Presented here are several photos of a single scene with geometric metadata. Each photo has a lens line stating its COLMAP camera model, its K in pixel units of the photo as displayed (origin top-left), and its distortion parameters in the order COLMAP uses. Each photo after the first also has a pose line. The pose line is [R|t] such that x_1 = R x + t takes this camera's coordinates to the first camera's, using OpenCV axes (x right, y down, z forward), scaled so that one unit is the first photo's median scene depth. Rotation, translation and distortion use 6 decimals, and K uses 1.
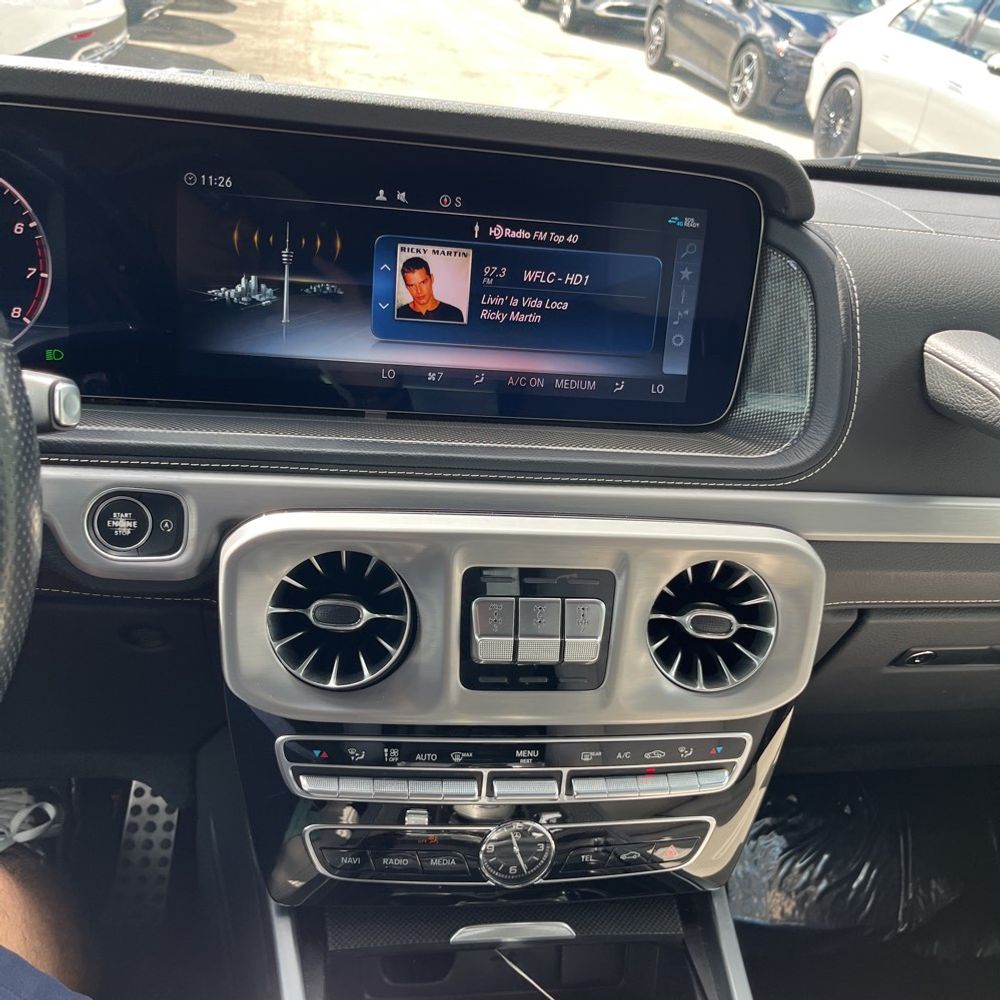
lens RADIAL K [[1020.5, 0, 500.0], [0, 1020.5, 500.0], [0, 0, 1]] dist [0.031866, -0.003039]
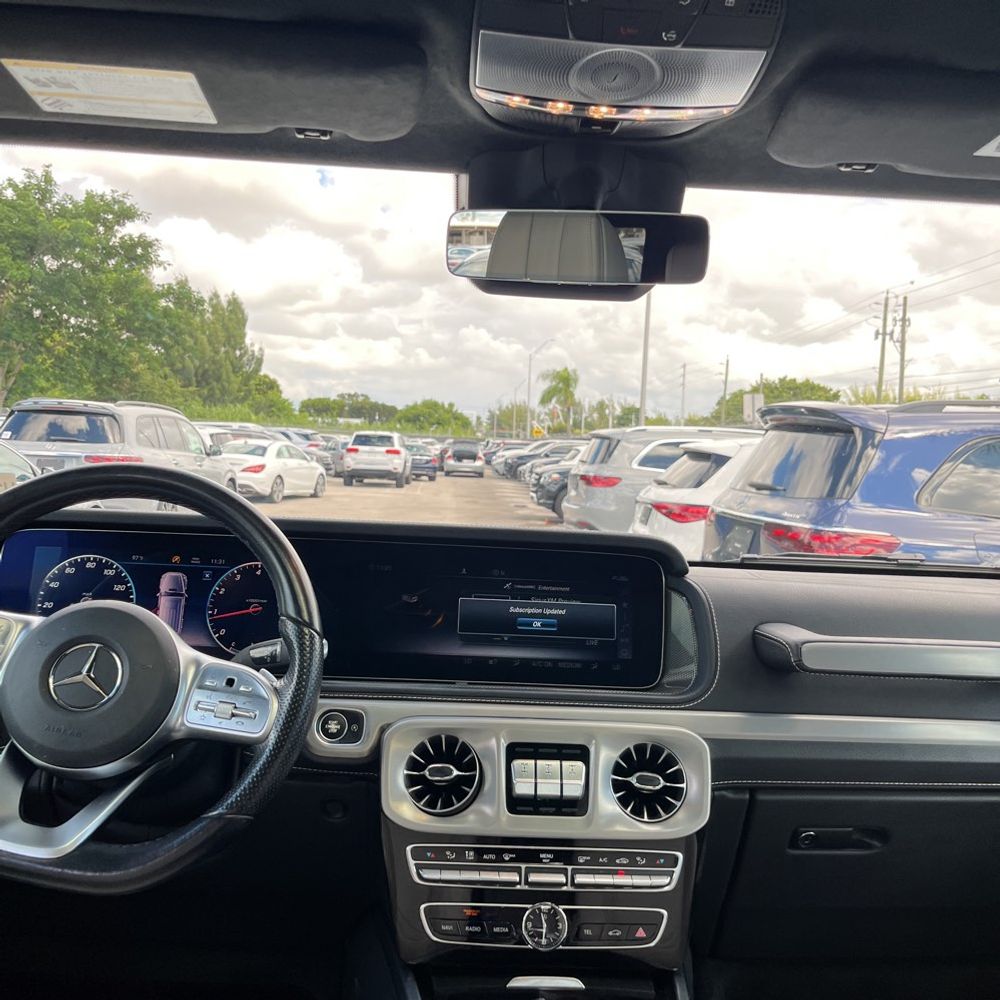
lens RADIAL K [[1020.5, 0, 500.0], [0, 1020.5, 500.0], [0, 0, 1]] dist [0.031866, -0.003039]
pose [[0.995155, -0.061953, -0.076339, 0.119853], [0.019578, 0.885799, -0.463656, 0.524197], [0.096346, 0.459915, 0.882721, -0.850465]]
